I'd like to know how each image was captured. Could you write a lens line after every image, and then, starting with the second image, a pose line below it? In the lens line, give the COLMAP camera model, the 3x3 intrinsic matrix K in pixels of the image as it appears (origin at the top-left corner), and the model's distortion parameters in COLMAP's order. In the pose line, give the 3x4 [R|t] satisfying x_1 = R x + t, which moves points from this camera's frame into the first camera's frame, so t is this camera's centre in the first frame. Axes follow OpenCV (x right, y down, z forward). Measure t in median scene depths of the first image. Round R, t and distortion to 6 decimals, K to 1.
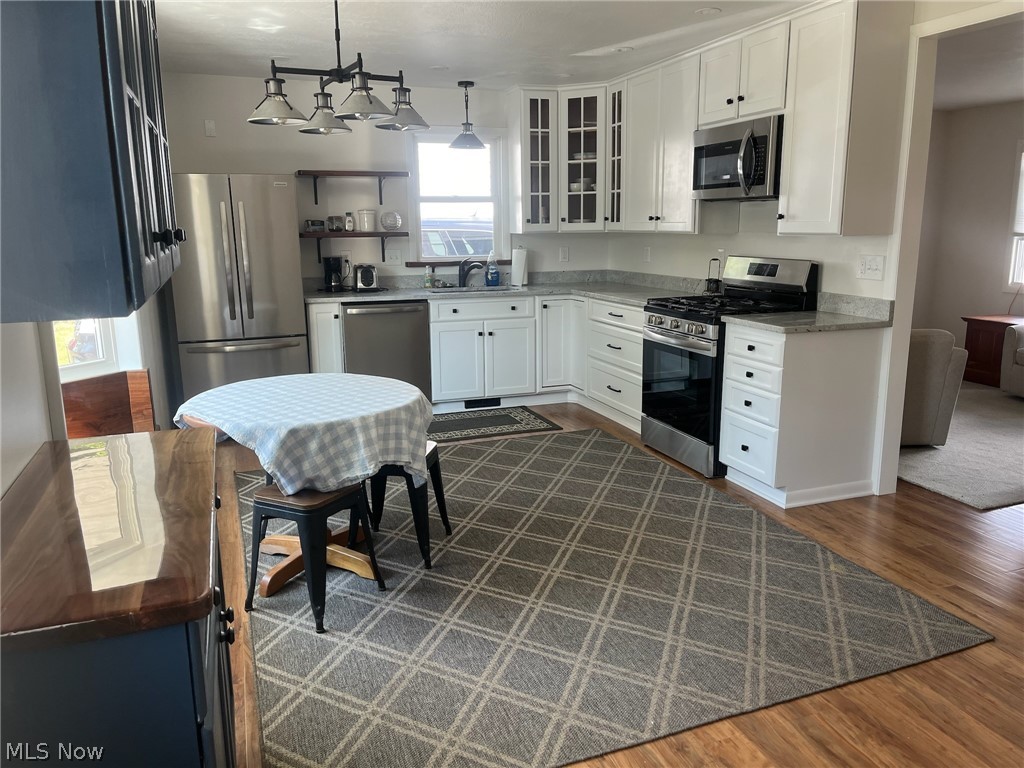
lens RADIAL K [[771.6, 0, 511.8], [0, 771.6, 374.0], [0, 0, 1]] dist [0.041544, -0.005177]
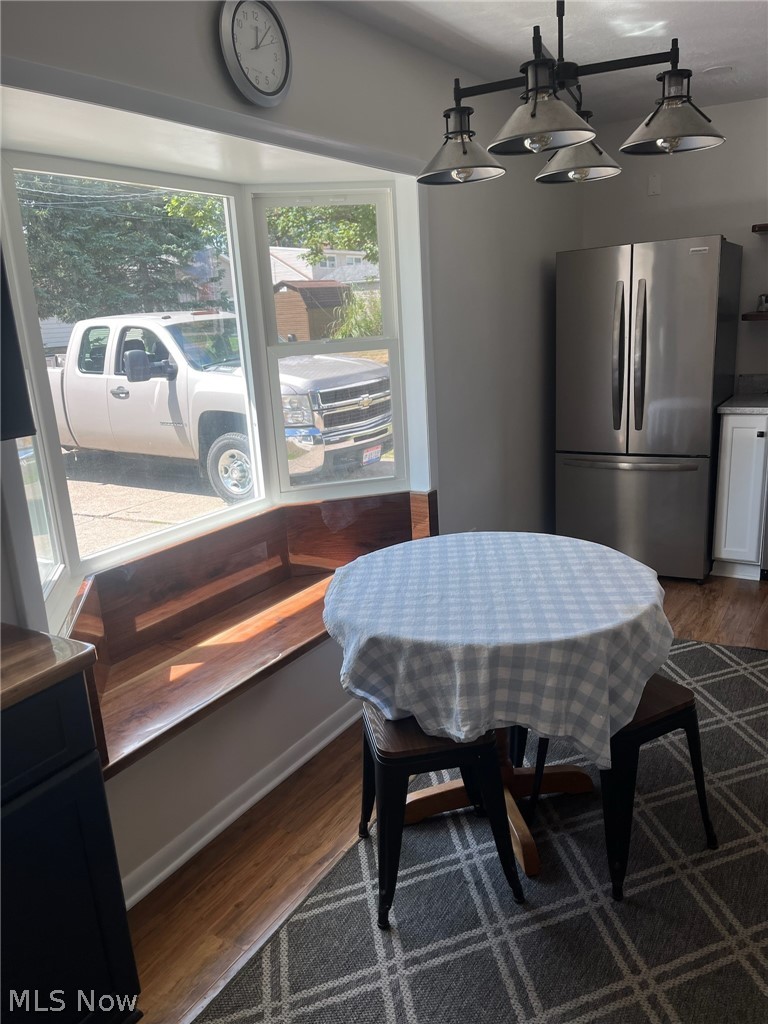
lens RADIAL K [[751.7, 0, 384.0], [0, 751.7, 512.0], [0, 0, 1]] dist [0.099896, -0.148830]
pose [[0.620430, 0.172279, -0.765105, 0.204572], [-0.101306, 0.985006, 0.139645, -0.124645], [0.777691, -0.009130, 0.628580, 0.532026]]
